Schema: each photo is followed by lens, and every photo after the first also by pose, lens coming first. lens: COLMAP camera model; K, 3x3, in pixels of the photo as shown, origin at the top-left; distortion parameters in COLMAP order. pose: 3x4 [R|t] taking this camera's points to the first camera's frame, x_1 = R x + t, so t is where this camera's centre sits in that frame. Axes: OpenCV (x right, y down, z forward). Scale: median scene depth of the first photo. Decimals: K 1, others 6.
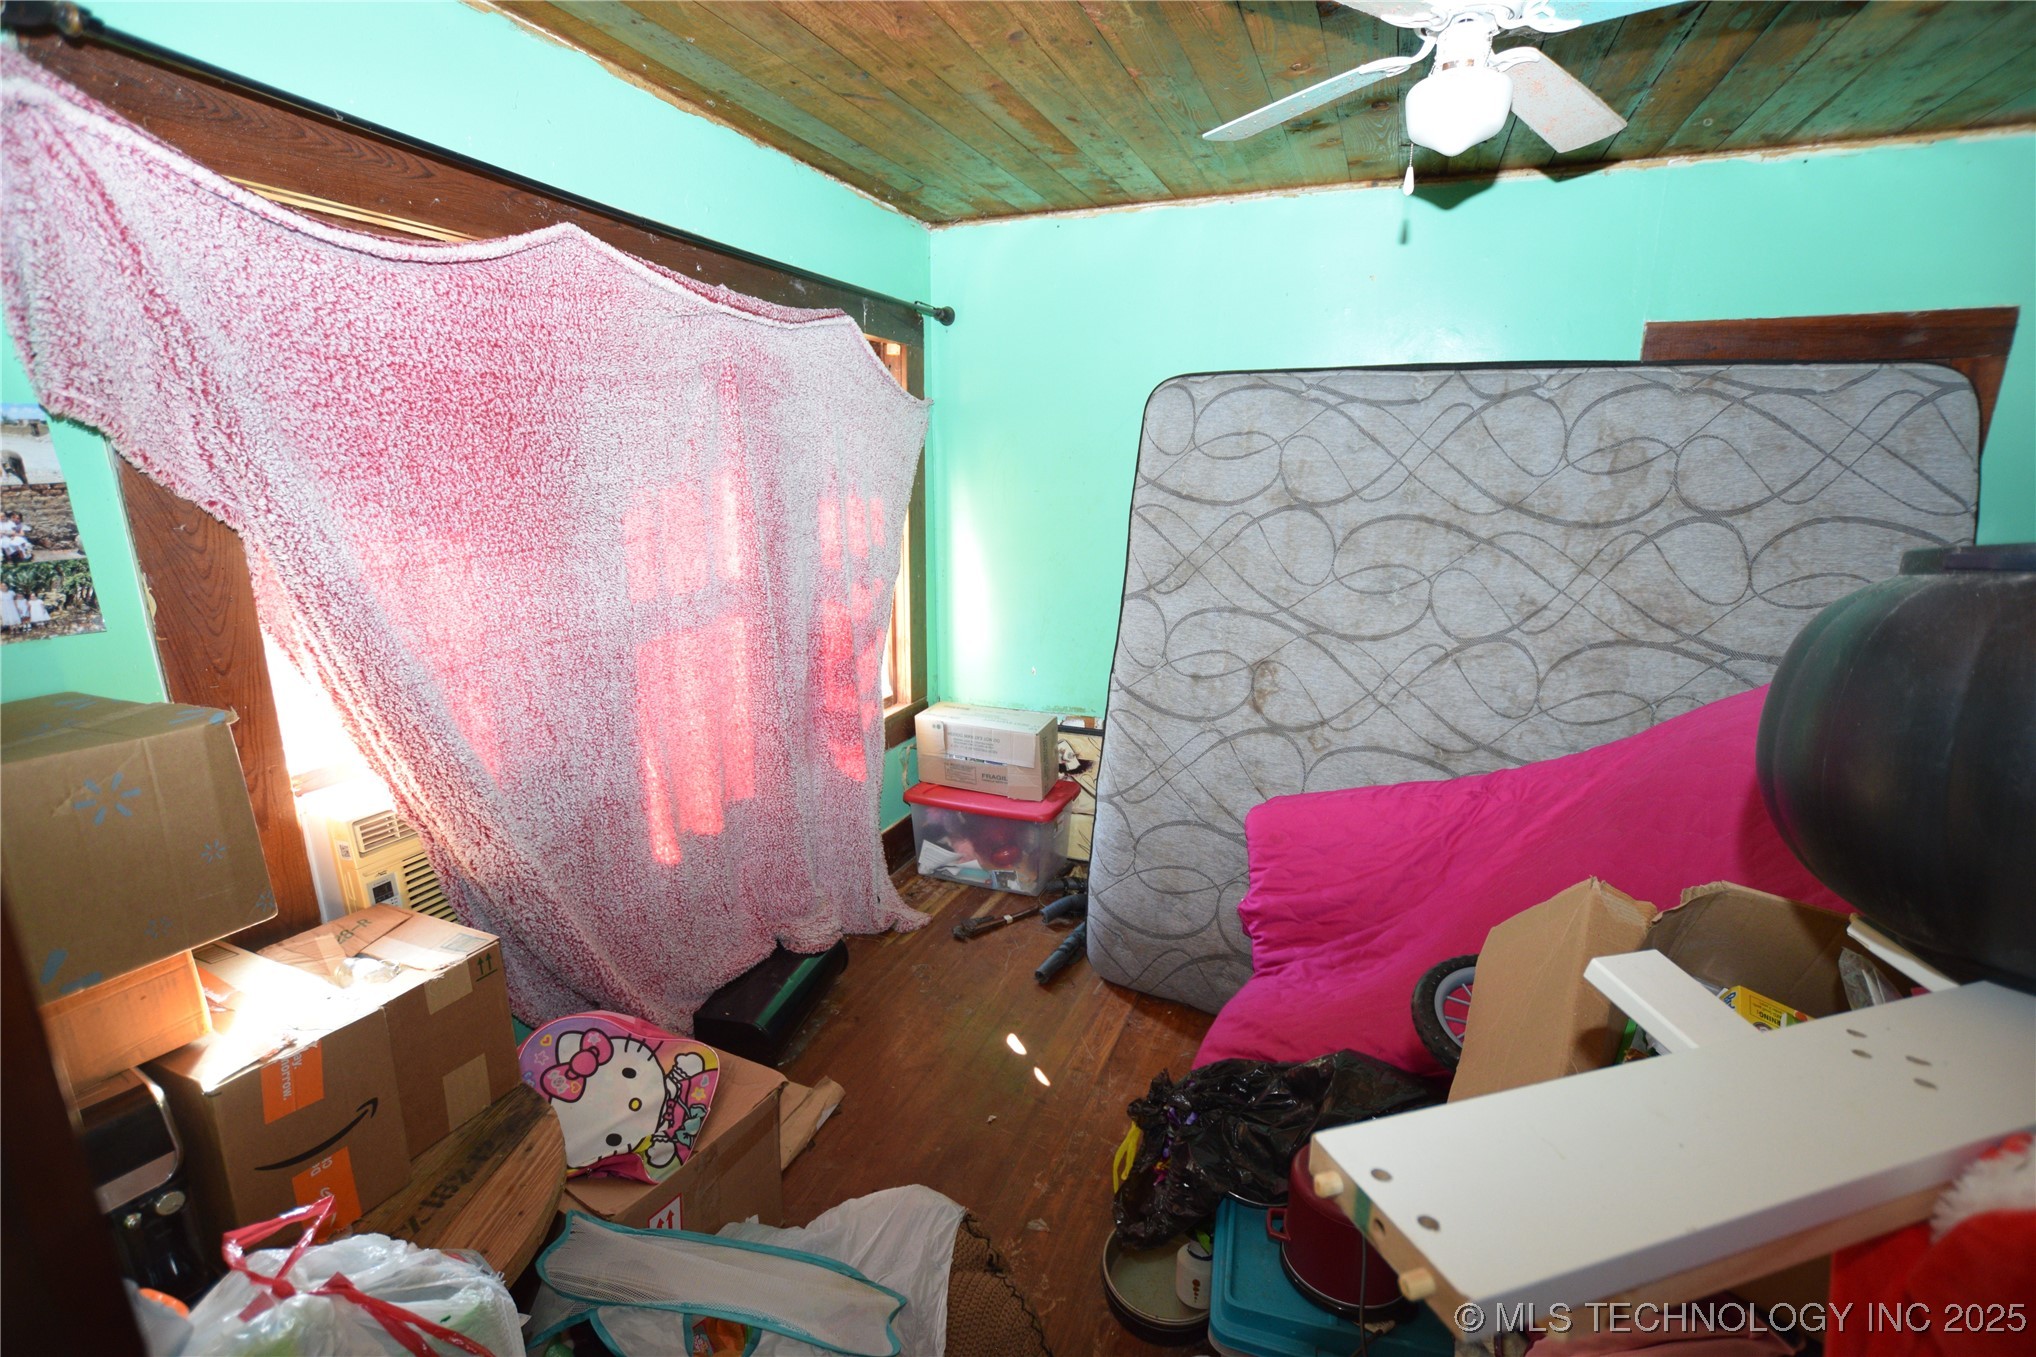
lens RADIAL K [[901.7, 0, 1021.0], [0, 901.7, 682.4], [0, 0, 1]] dist [-0.025573, 0.003234]
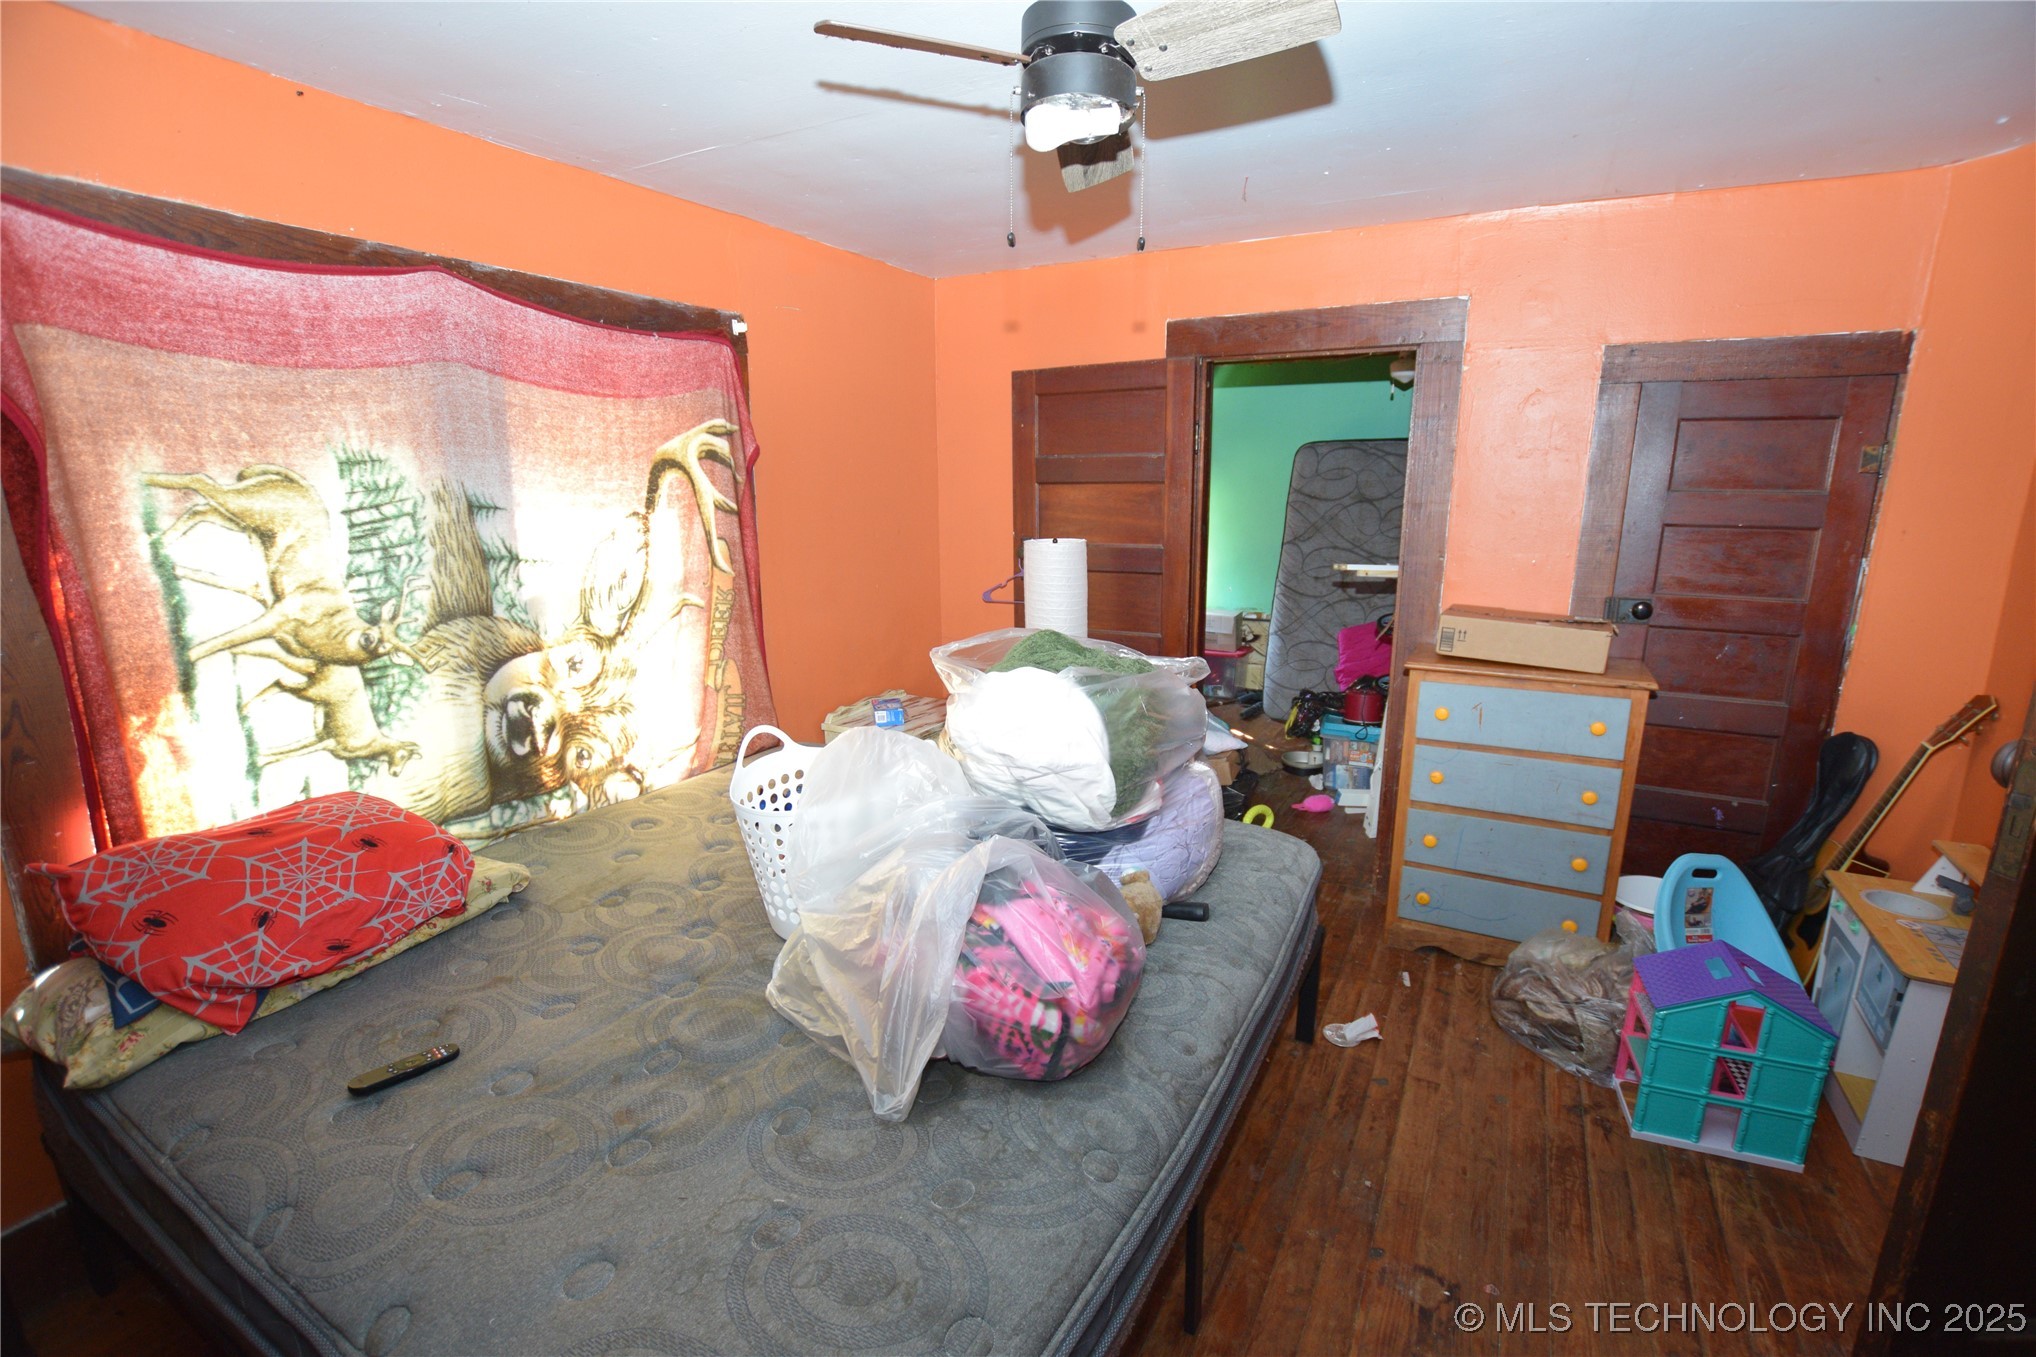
lens RADIAL K [[901.7, 0, 1022.5], [0, 901.7, 678.4], [0, 0, 1]] dist [-0.025573, 0.003234]
pose [[0.992514, 0.020074, -0.120474, -0.252449], [-0.022265, 0.999610, -0.016871, 0.293729], [0.120088, 0.019427, 0.992573, -1.275969]]
